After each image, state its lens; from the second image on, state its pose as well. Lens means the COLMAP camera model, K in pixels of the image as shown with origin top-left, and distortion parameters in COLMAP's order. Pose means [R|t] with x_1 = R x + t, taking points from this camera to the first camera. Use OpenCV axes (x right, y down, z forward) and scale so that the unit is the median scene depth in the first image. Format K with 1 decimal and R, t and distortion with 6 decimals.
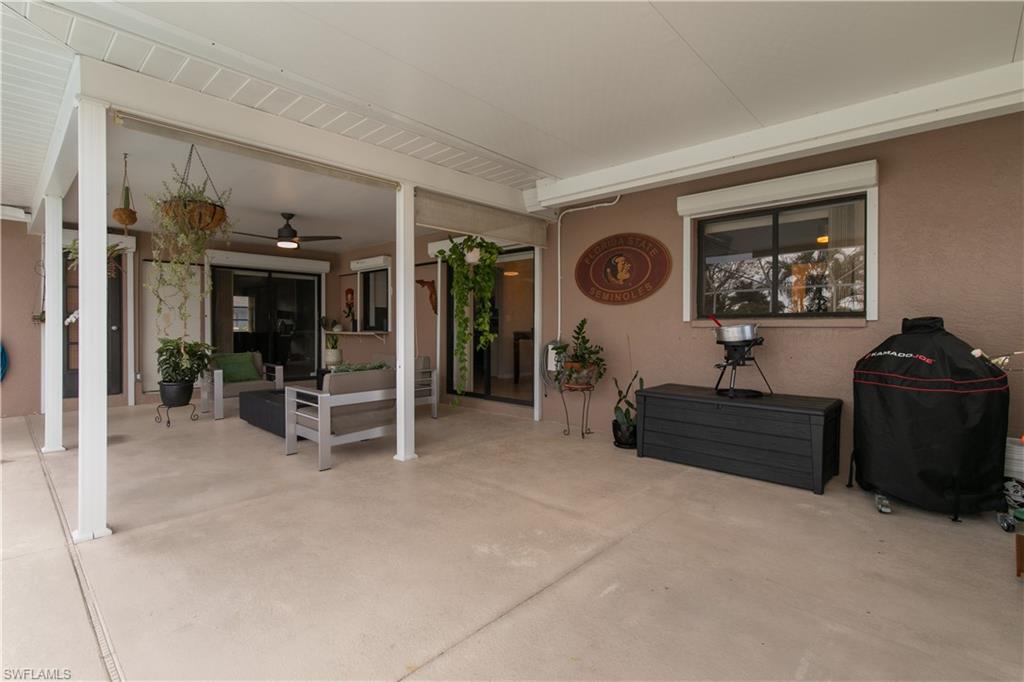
lens RADIAL K [[458.7, 0, 507.3], [0, 458.7, 335.1], [0, 0, 1]] dist [0.006522, -0.002464]
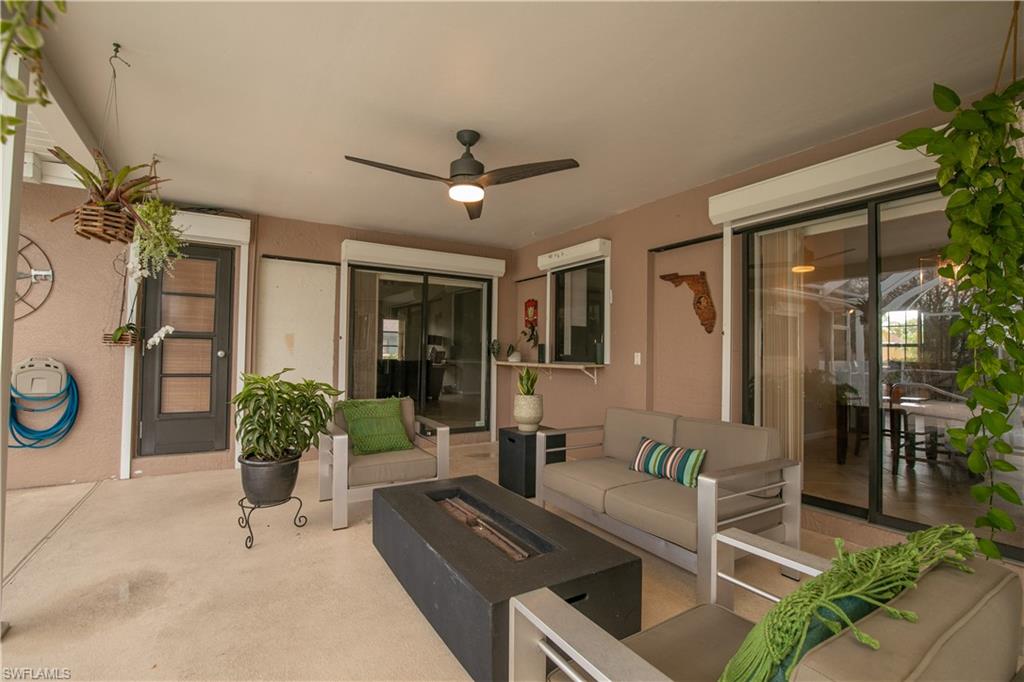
lens RADIAL K [[458.7, 0, 516.8], [0, 458.7, 346.1], [0, 0, 1]] dist [0.006522, -0.002464]
pose [[0.965838, 0.005915, -0.259079, -0.211508], [-0.015807, 0.999223, -0.036114, -0.007955], [0.258664, 0.038975, 0.965181, 0.384439]]
